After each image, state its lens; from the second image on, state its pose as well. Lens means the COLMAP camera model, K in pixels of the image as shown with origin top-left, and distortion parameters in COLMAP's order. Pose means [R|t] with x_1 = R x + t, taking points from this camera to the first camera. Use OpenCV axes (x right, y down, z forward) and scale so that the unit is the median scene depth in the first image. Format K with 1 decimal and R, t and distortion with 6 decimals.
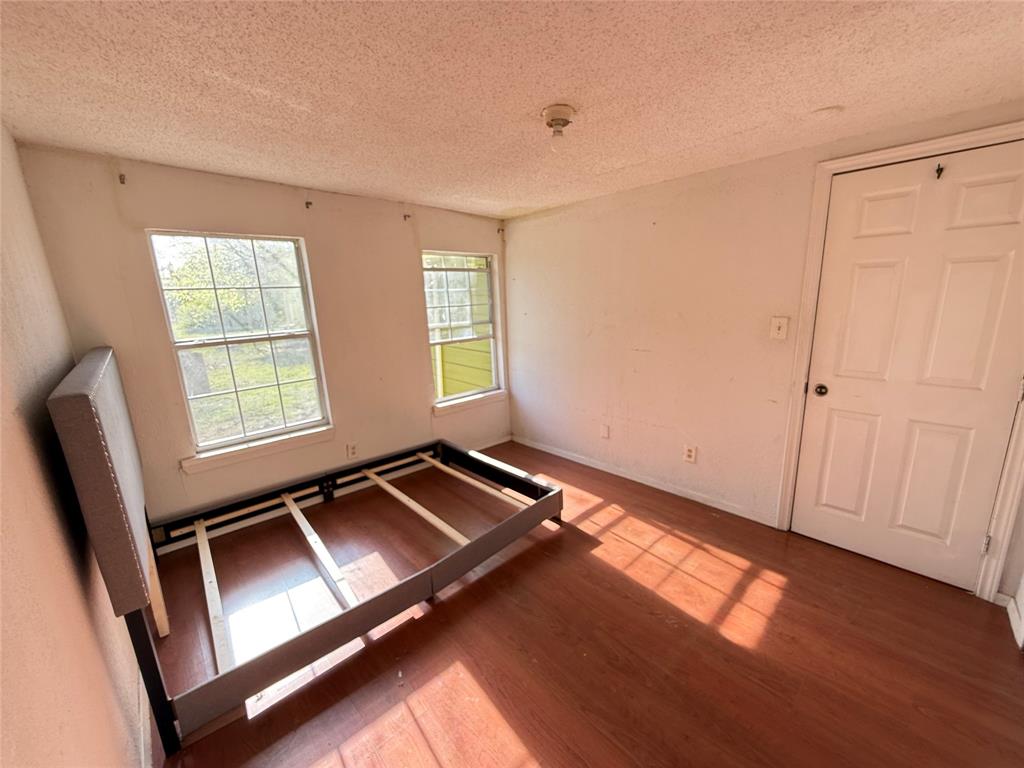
lens RADIAL K [[408.3, 0, 510.0], [0, 408.3, 383.3], [0, 0, 1]] dist [-0.000526, 0.000023]
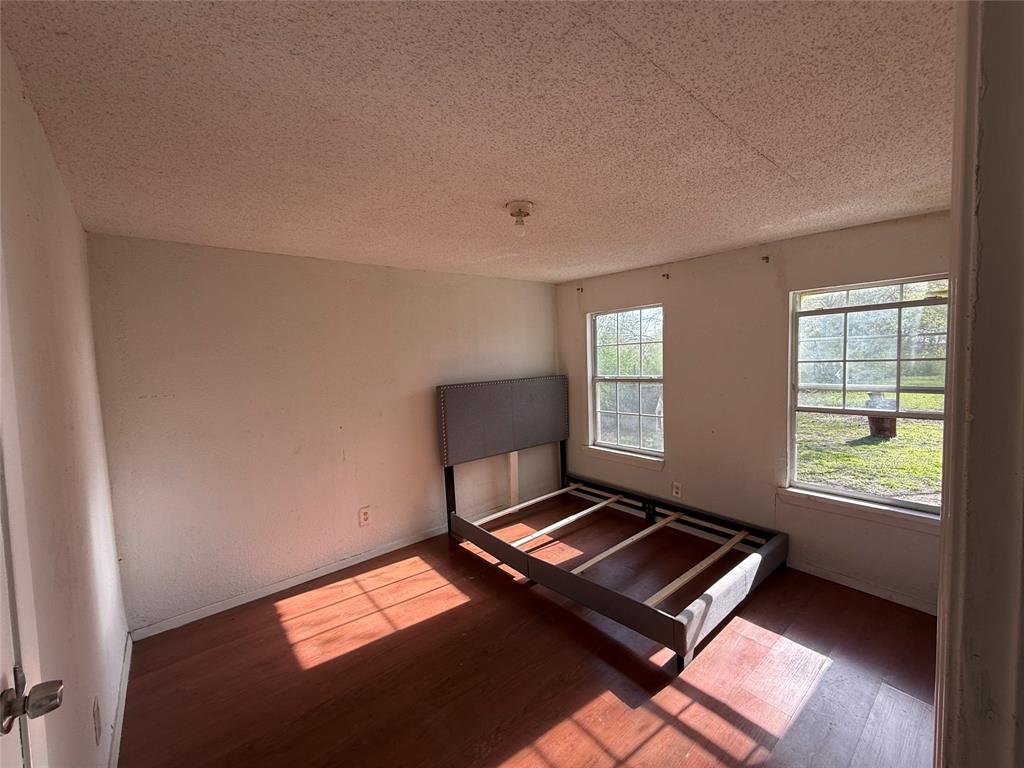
lens RADIAL K [[408.3, 0, 510.0], [0, 408.3, 383.3], [0, 0, 1]] dist [-0.000526, 0.000023]
pose [[-0.059932, 0.094031, -0.993764, 0.815621], [-0.180179, 0.978182, 0.103423, -0.170165], [0.981806, 0.185254, -0.041682, 0.673112]]
